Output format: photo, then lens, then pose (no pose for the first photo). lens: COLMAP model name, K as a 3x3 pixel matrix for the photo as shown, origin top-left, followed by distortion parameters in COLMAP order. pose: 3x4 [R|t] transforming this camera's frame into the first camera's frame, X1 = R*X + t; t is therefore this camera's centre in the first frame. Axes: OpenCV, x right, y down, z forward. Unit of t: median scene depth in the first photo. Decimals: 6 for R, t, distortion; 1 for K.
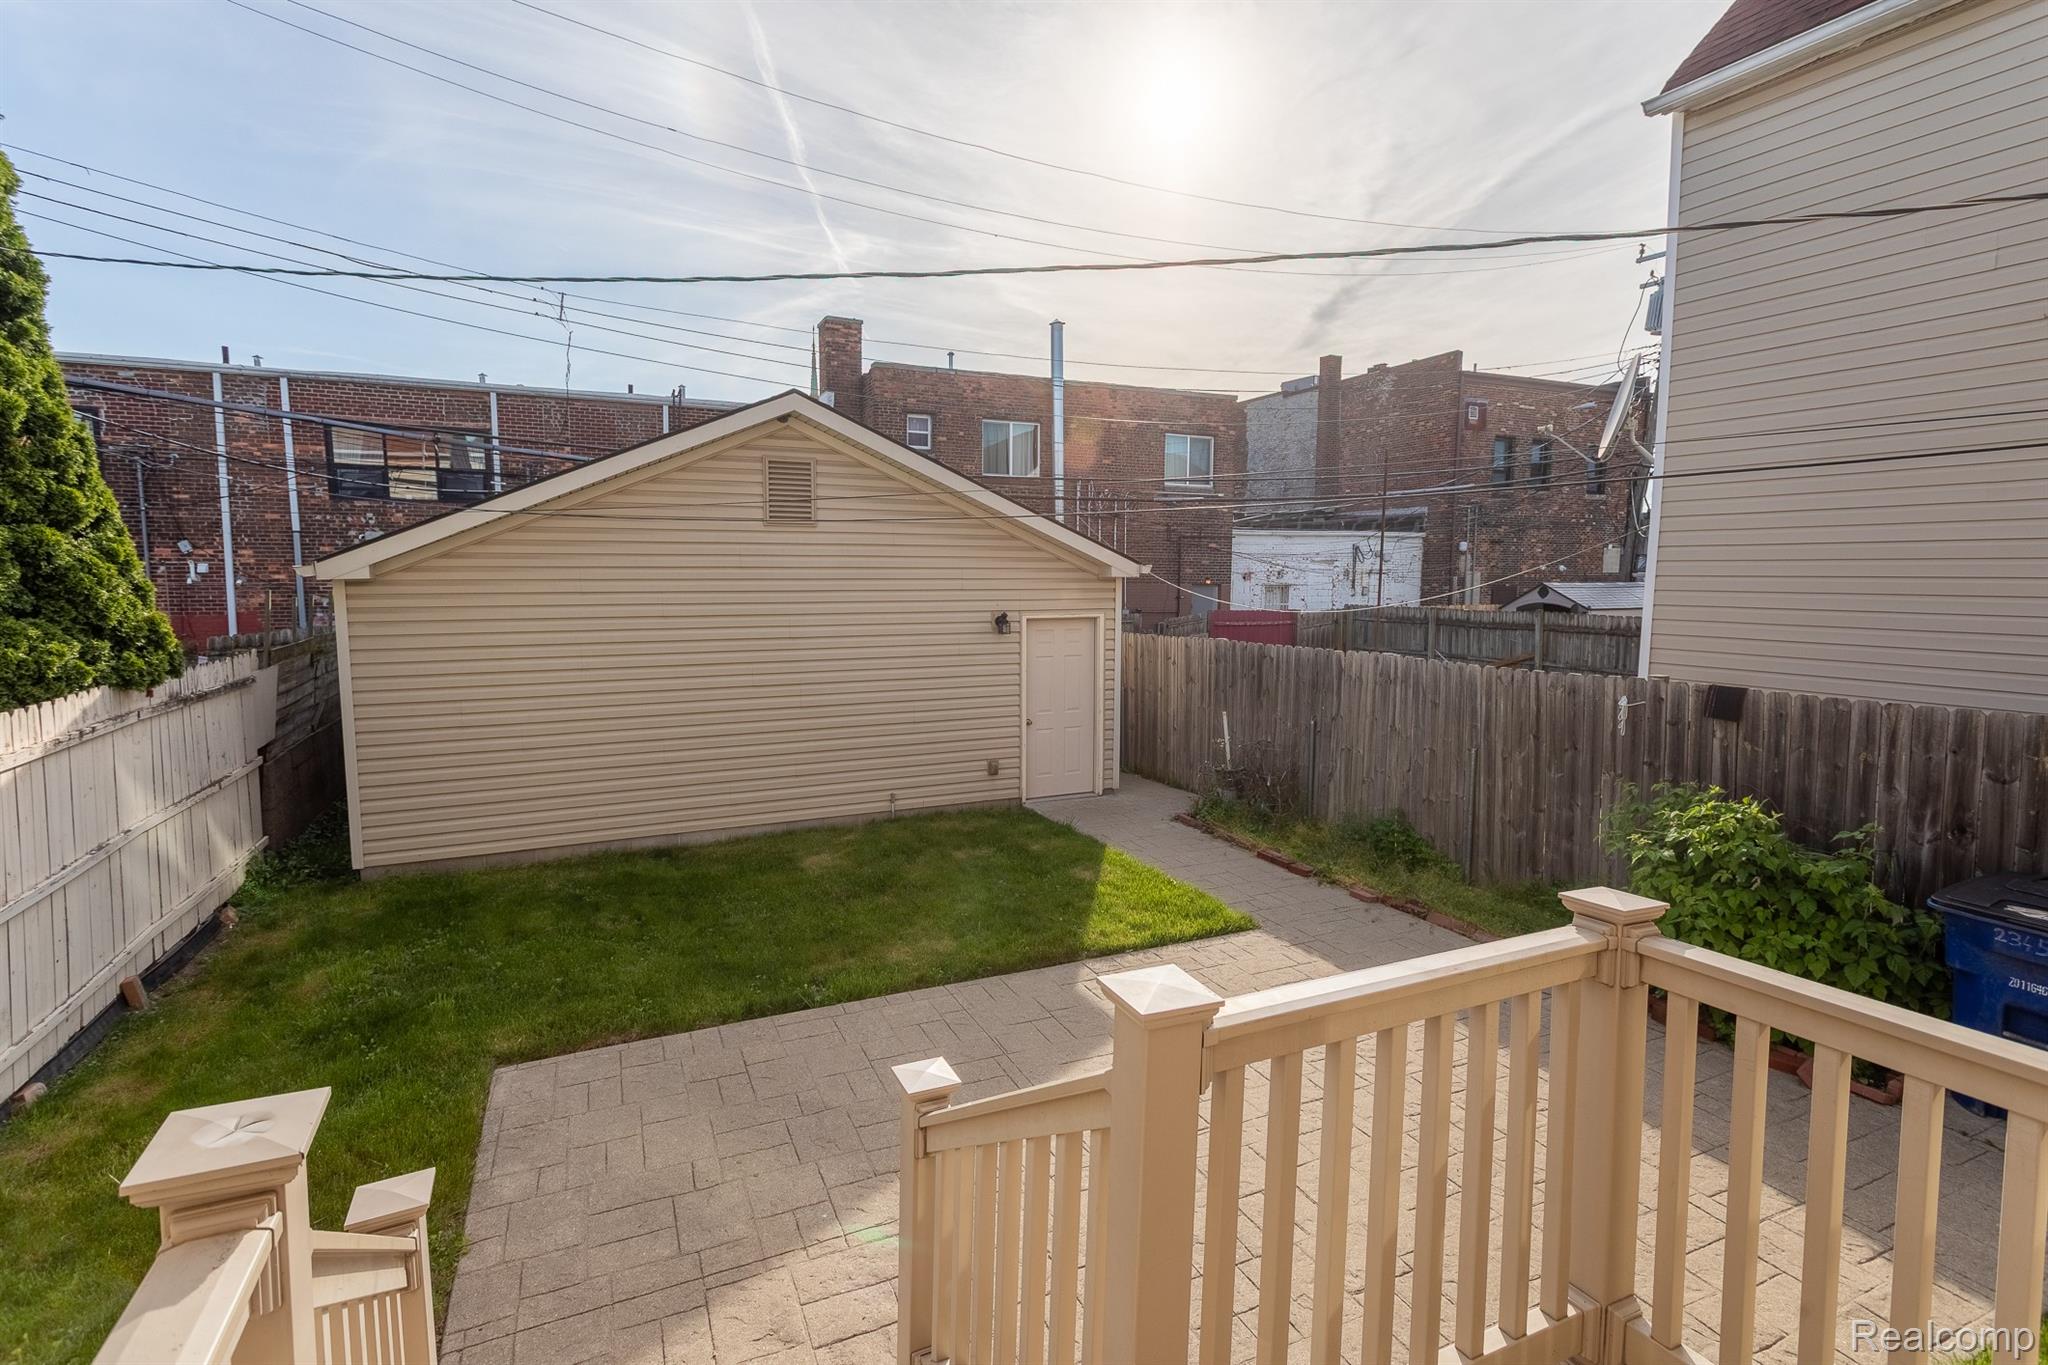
lens RADIAL K [[995.8, 0, 1022.2], [0, 995.8, 670.9], [0, 0, 1]] dist [0.001070, 0.001517]
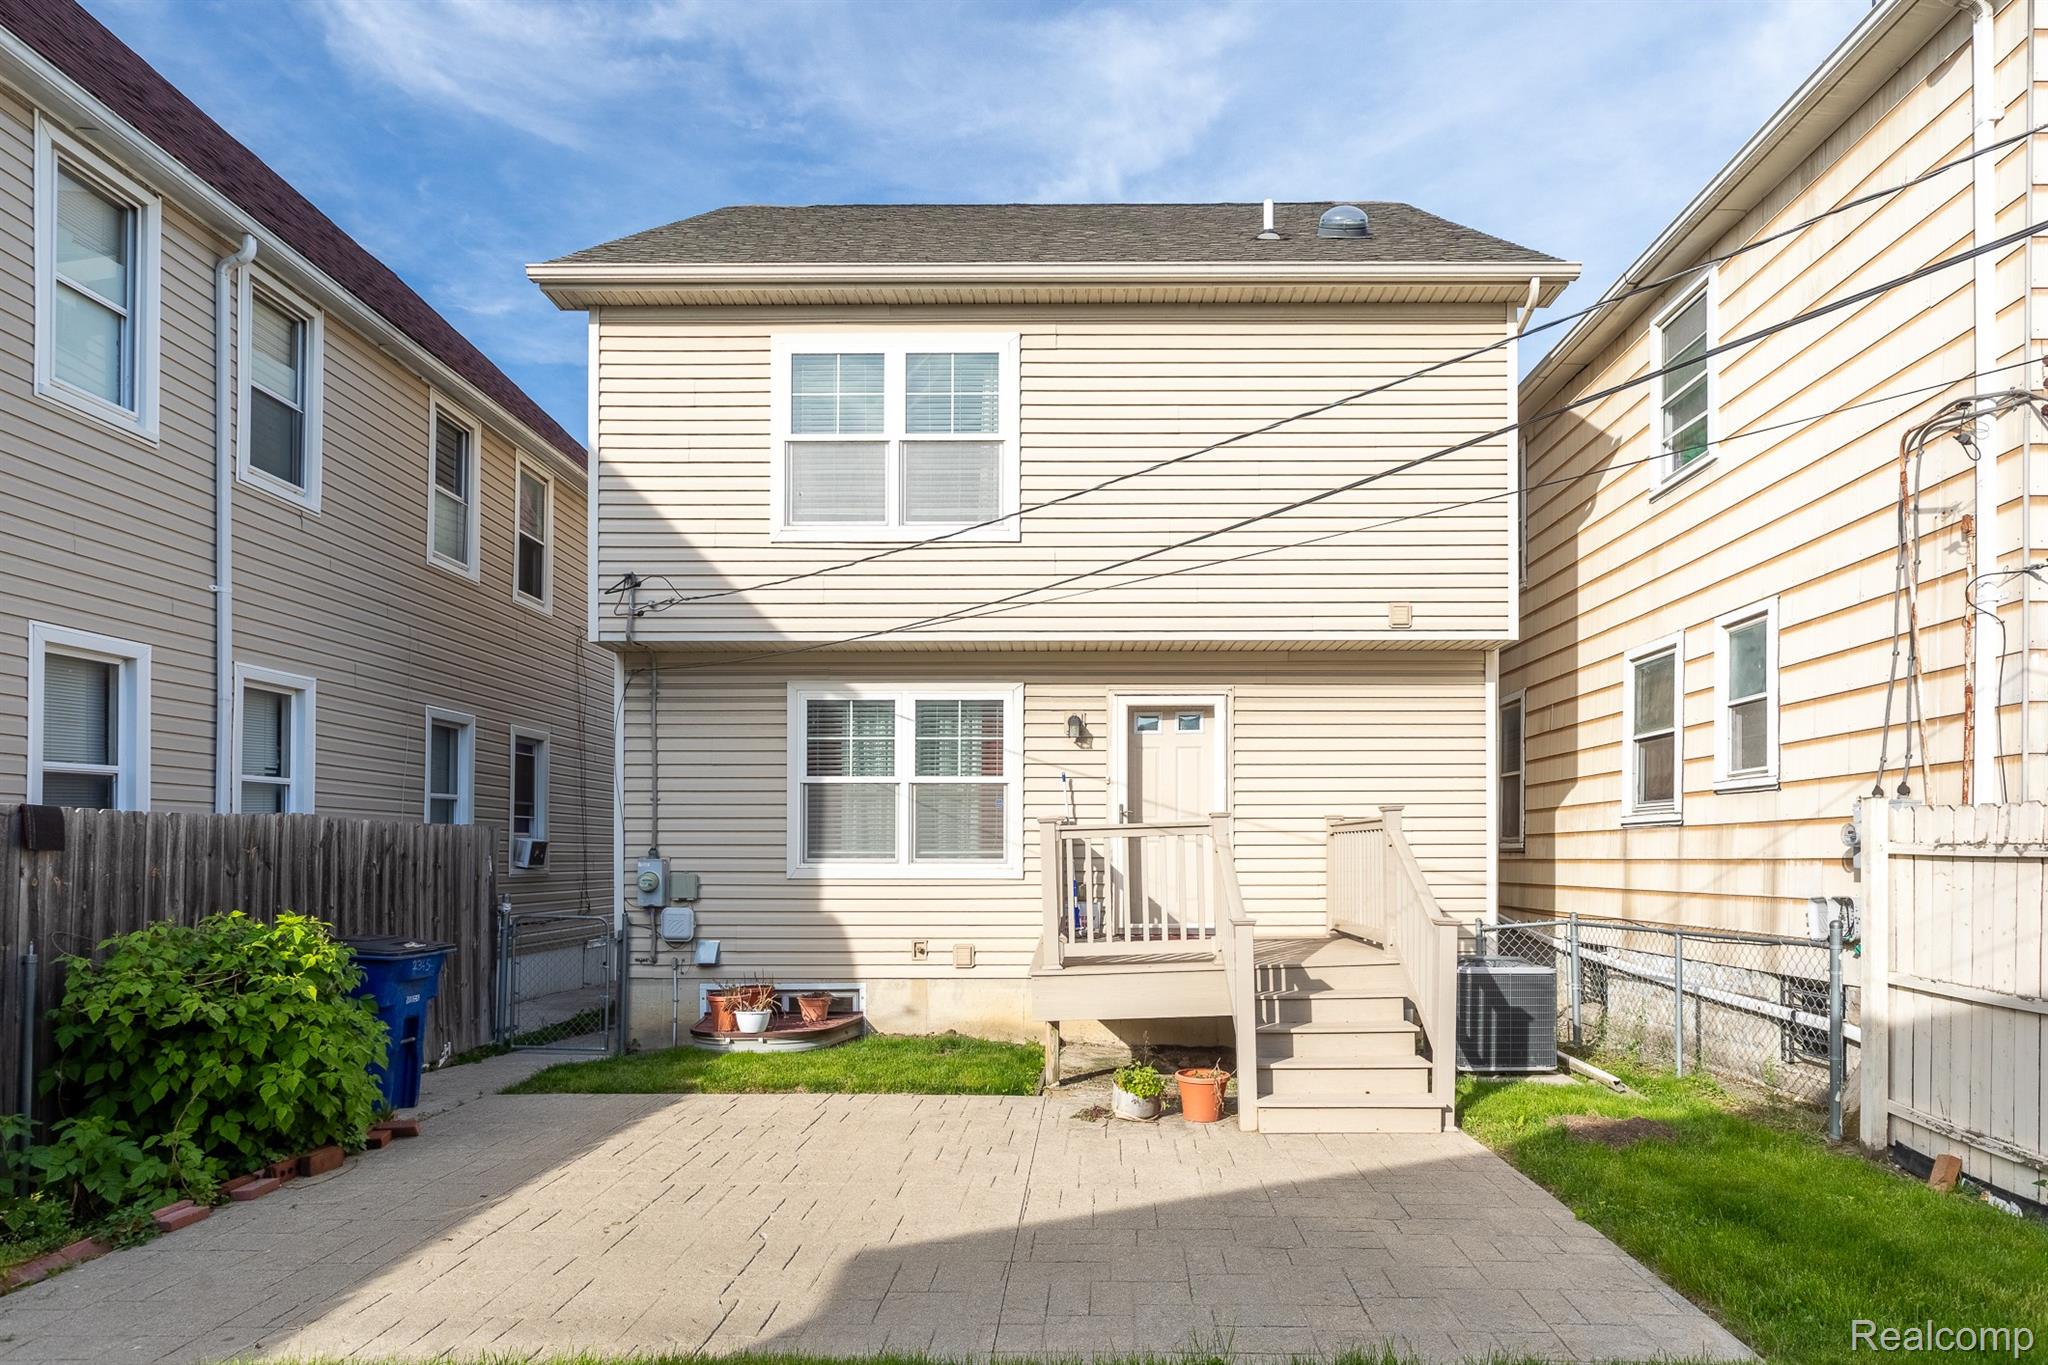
lens RADIAL K [[1117.9, 0, 1078.9], [0, 1117.9, 840.4], [0, 0, 1]] dist [-0.007073, 0.002446]
pose [[-0.908473, 0.000241, 0.417945, -0.235924], [0.038616, 0.995771, 0.083364, 0.001412], [-0.416157, 0.091873, -0.904640, 0.972605]]
